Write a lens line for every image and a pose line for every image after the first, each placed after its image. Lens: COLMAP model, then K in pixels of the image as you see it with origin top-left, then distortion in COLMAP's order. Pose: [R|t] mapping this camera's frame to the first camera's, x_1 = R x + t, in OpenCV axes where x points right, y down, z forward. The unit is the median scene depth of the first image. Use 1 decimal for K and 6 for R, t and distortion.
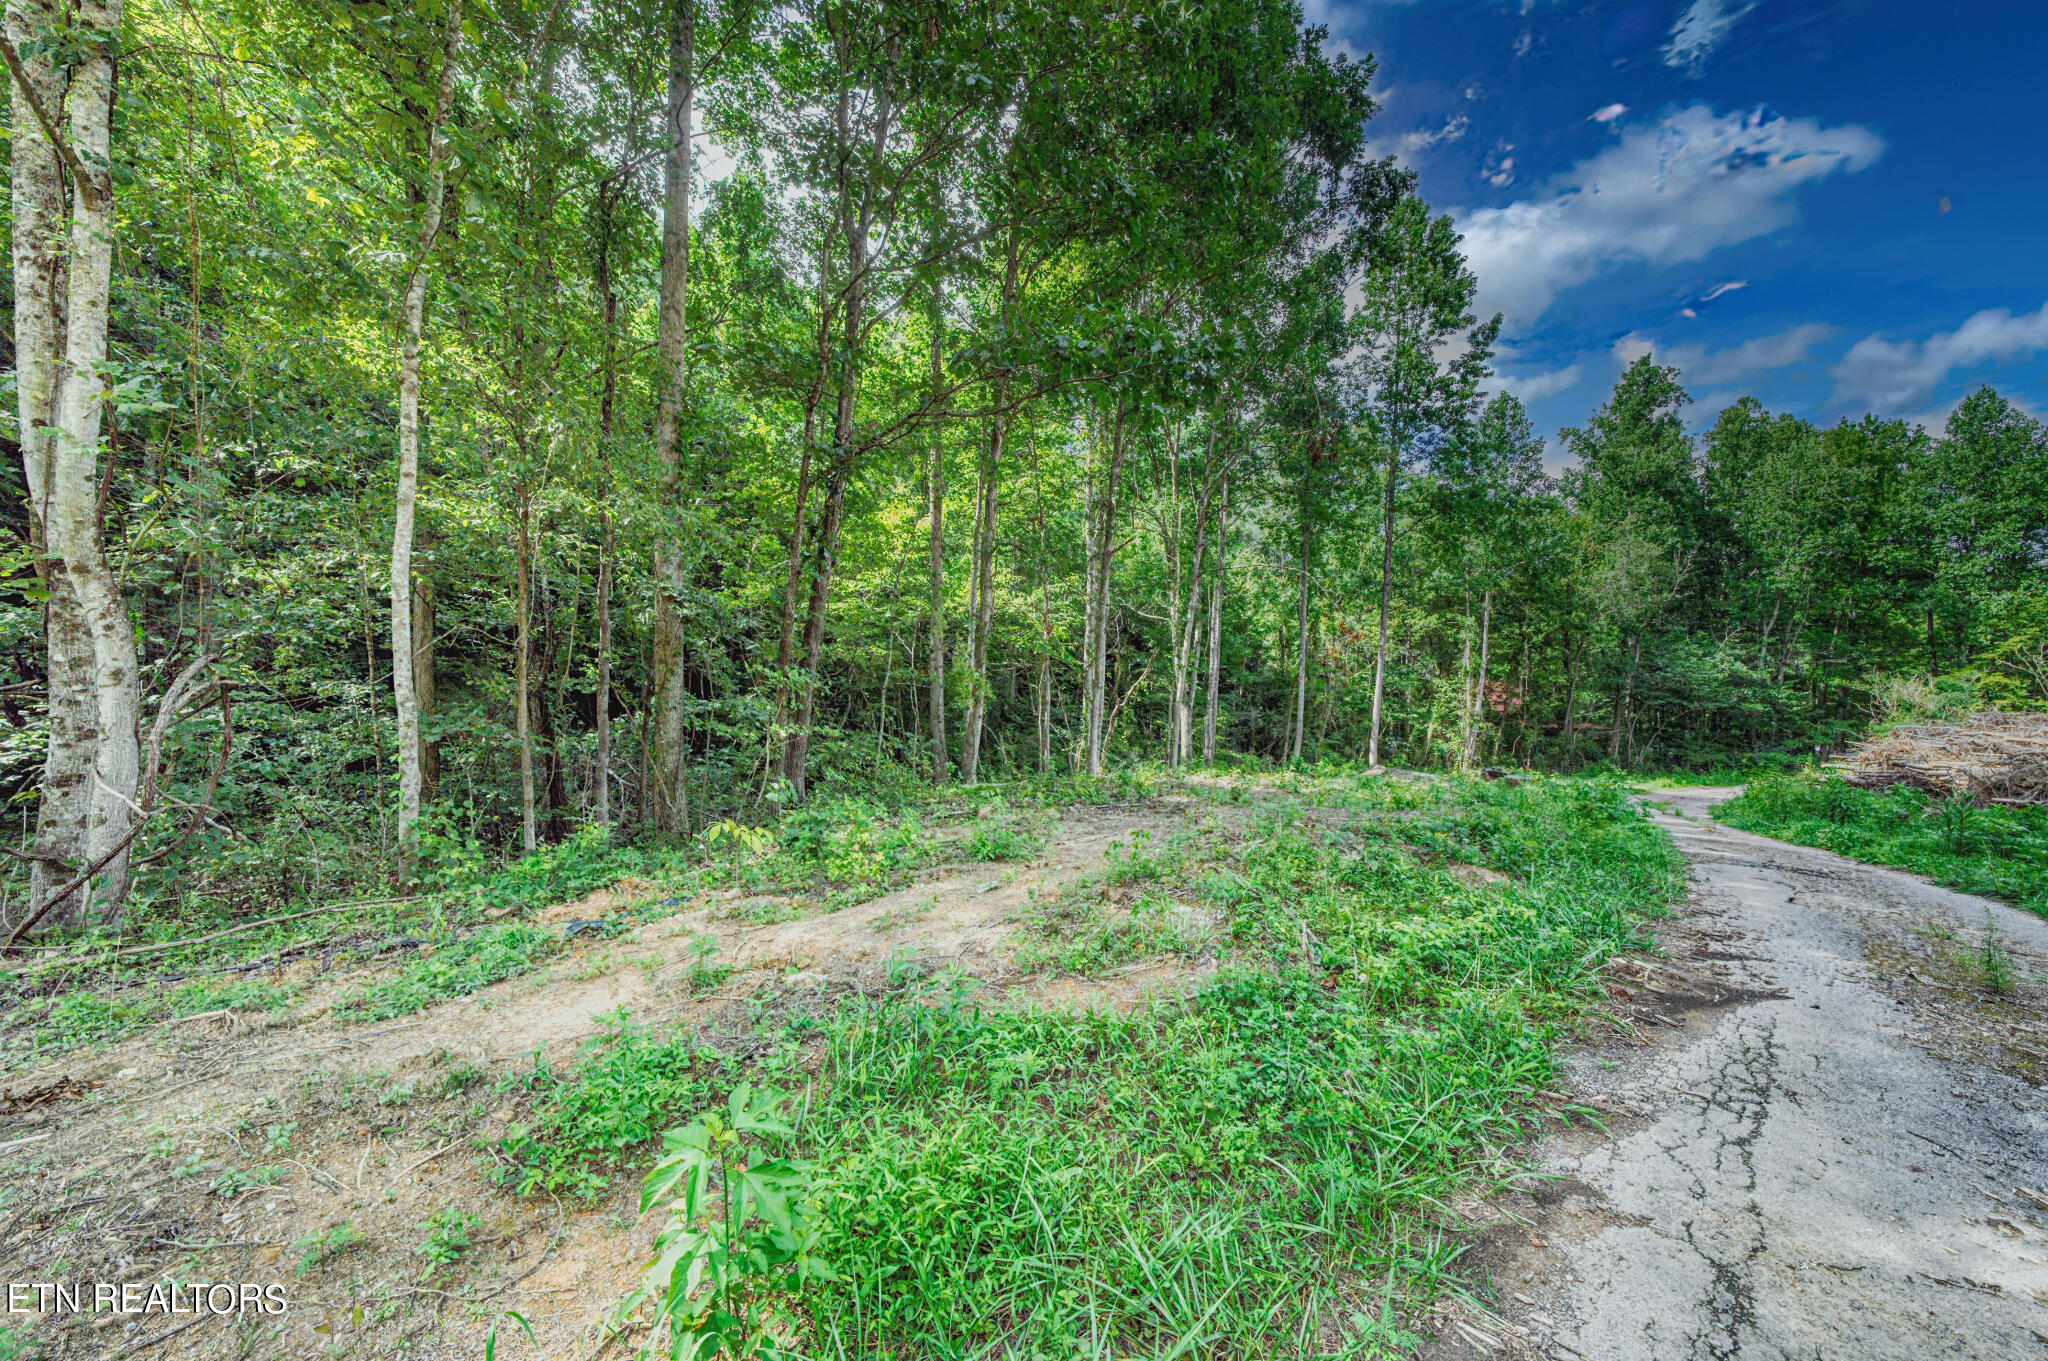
lens RADIAL K [[717.1, 0, 1025.9], [0, 717.1, 686.3], [0, 0, 1]] dist [-0.025887, 0.003270]
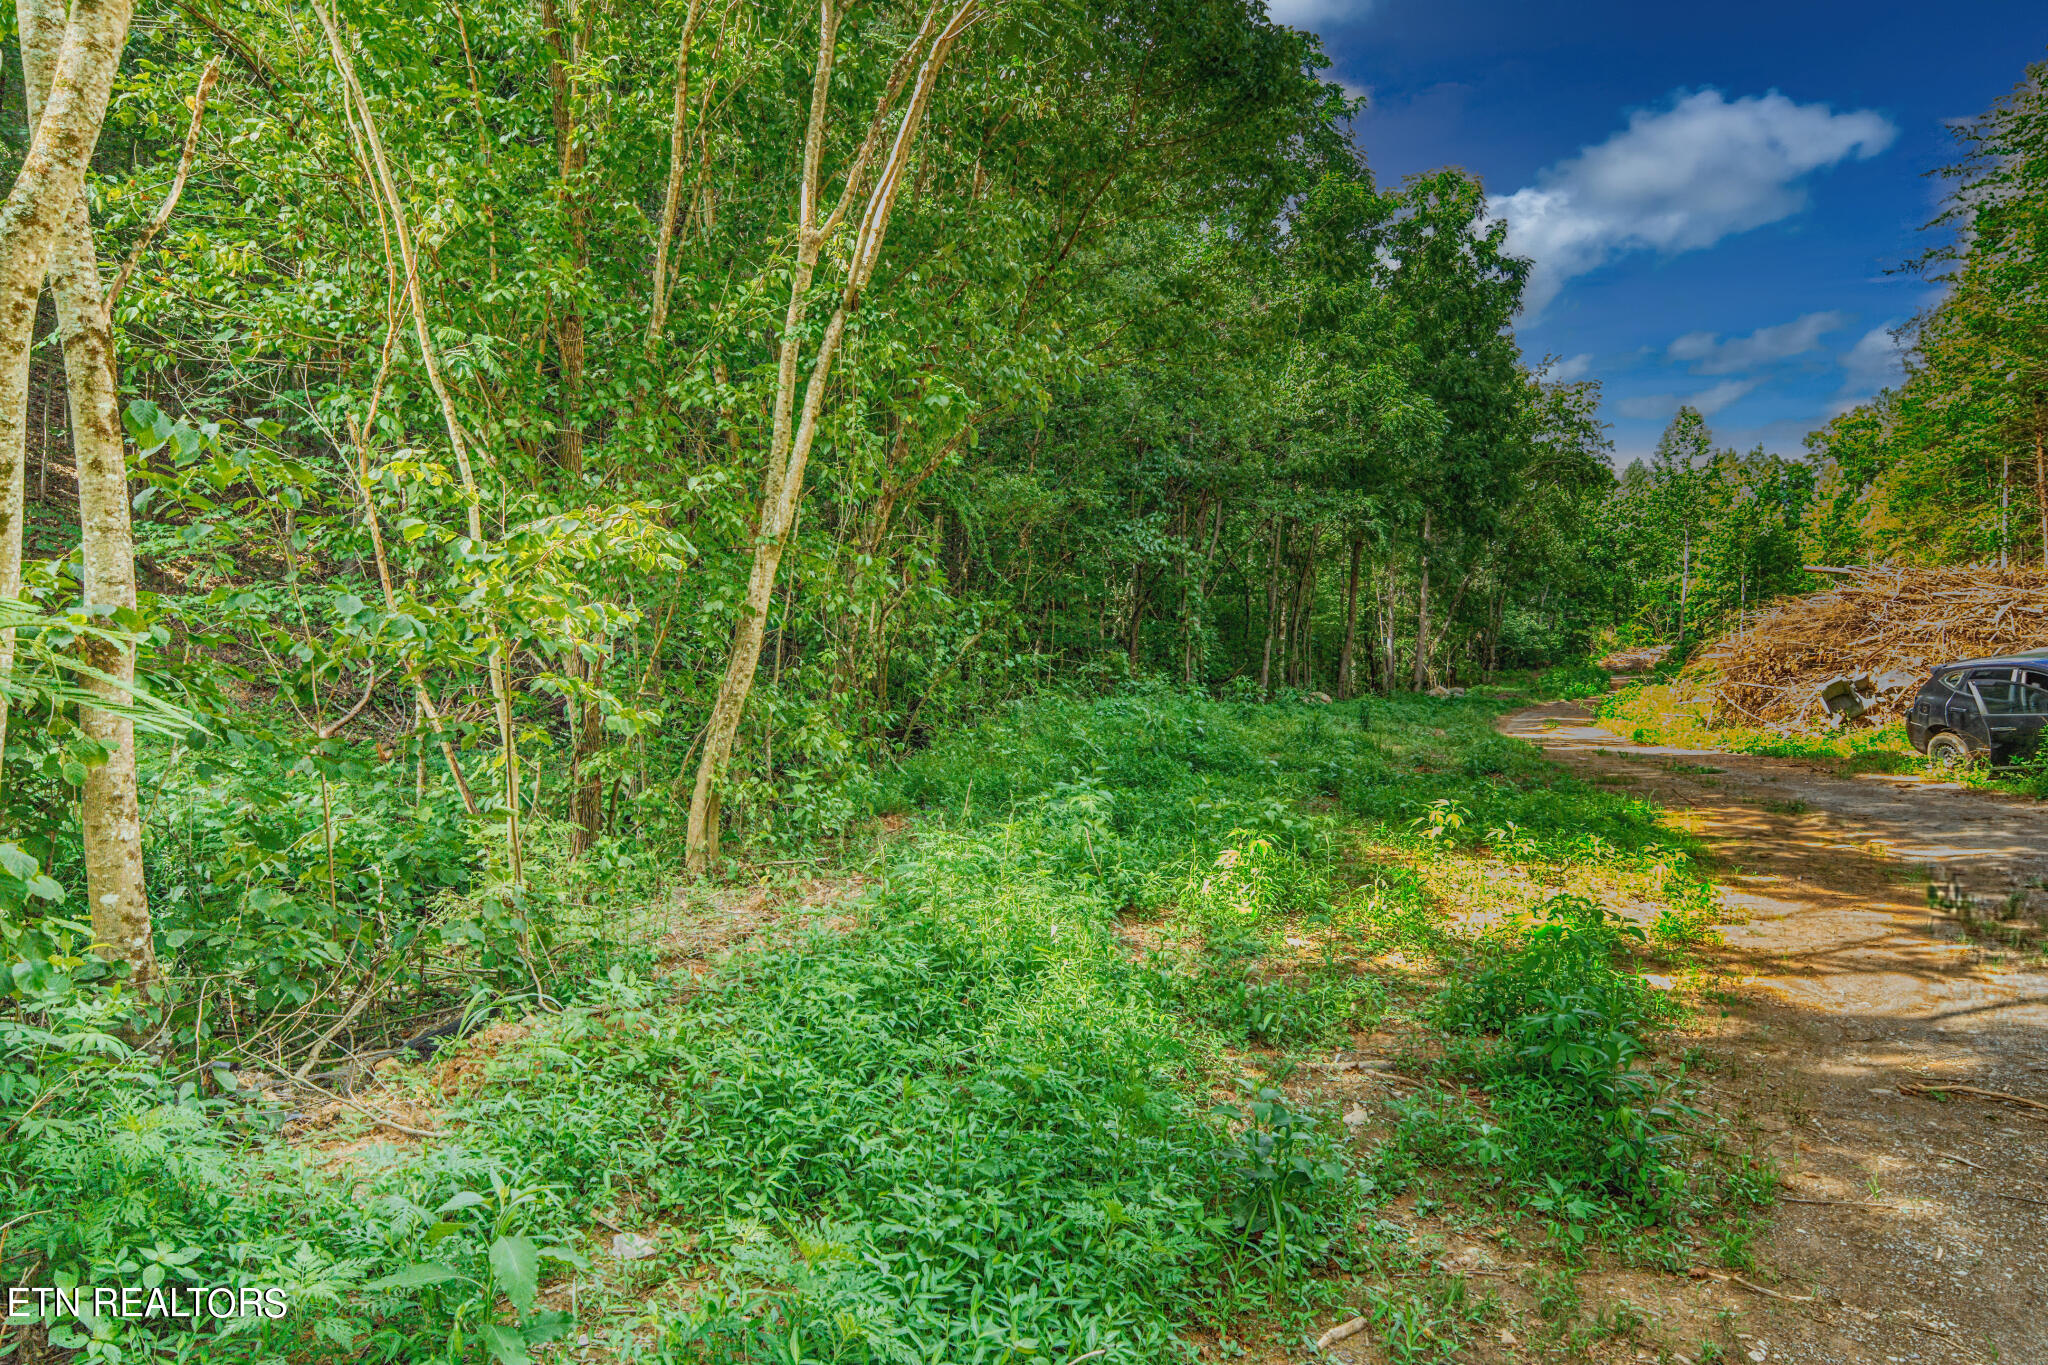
lens RADIAL K [[1342.1, 0, 1025.8], [0, 1342.1, 677.5], [0, 0, 1]] dist [0.025743, 0.004265]
pose [[0.871165, -0.045228, 0.488903, -1.599159], [0.026663, 0.998637, 0.044871, -0.074683], [-0.490266, -0.026054, 0.871184, -1.196366]]
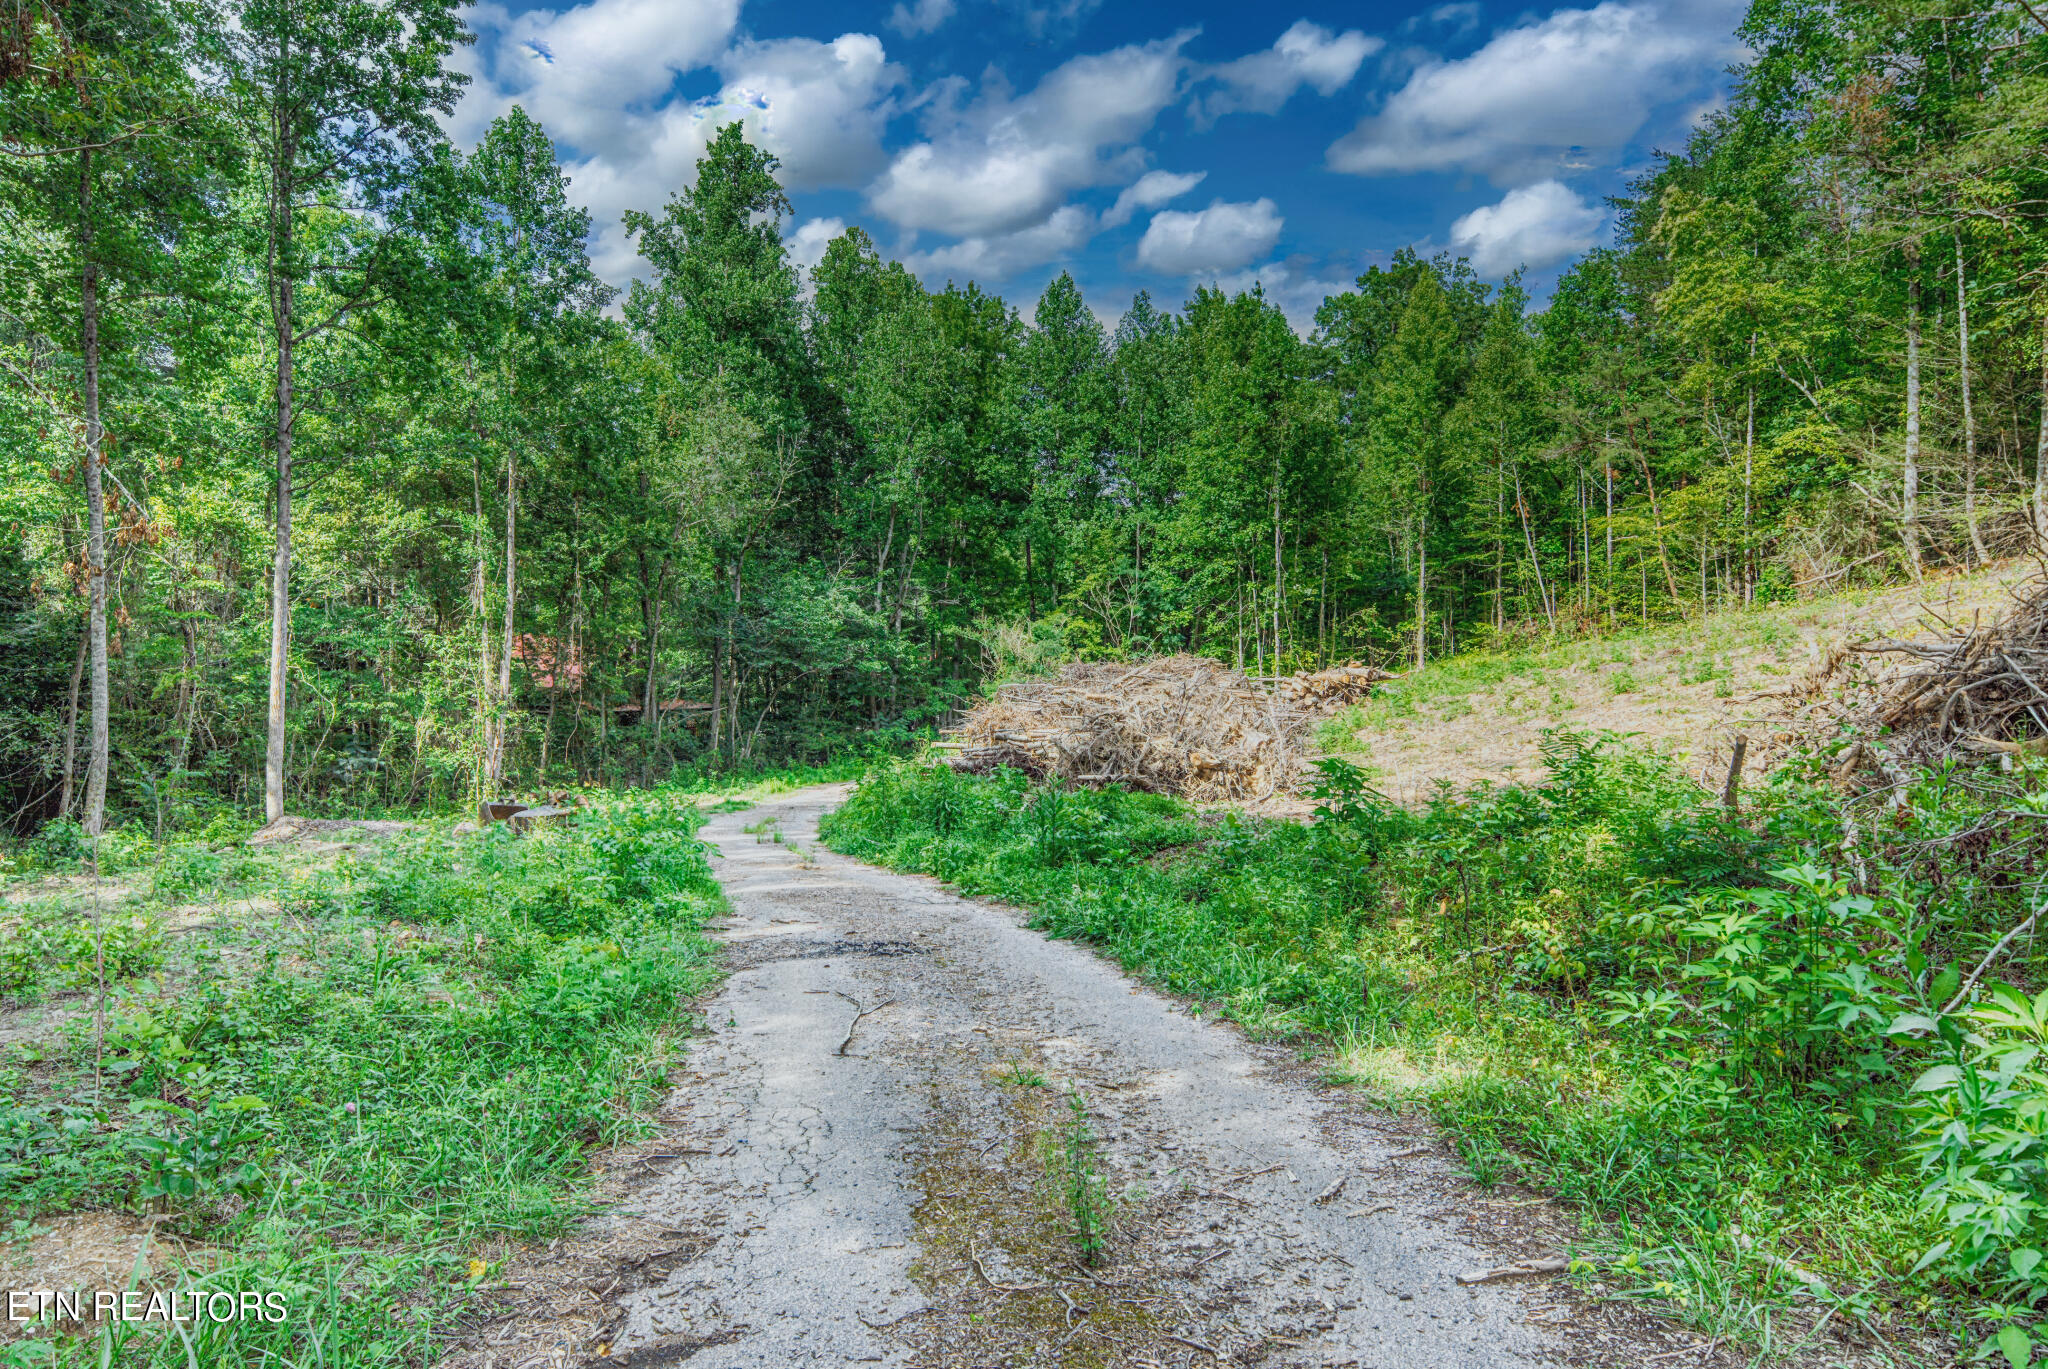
lens RADIAL K [[1316.1, 0, 1027.0], [0, 1316.1, 678.7], [0, 0, 1]] dist [0.021741, -0.003582]
pose [[0.609709, -0.041766, 0.791524, 0.071500], [0.023183, 0.999123, 0.034862, -0.000628], [-0.792286, -0.002906, 0.610143, 0.052870]]
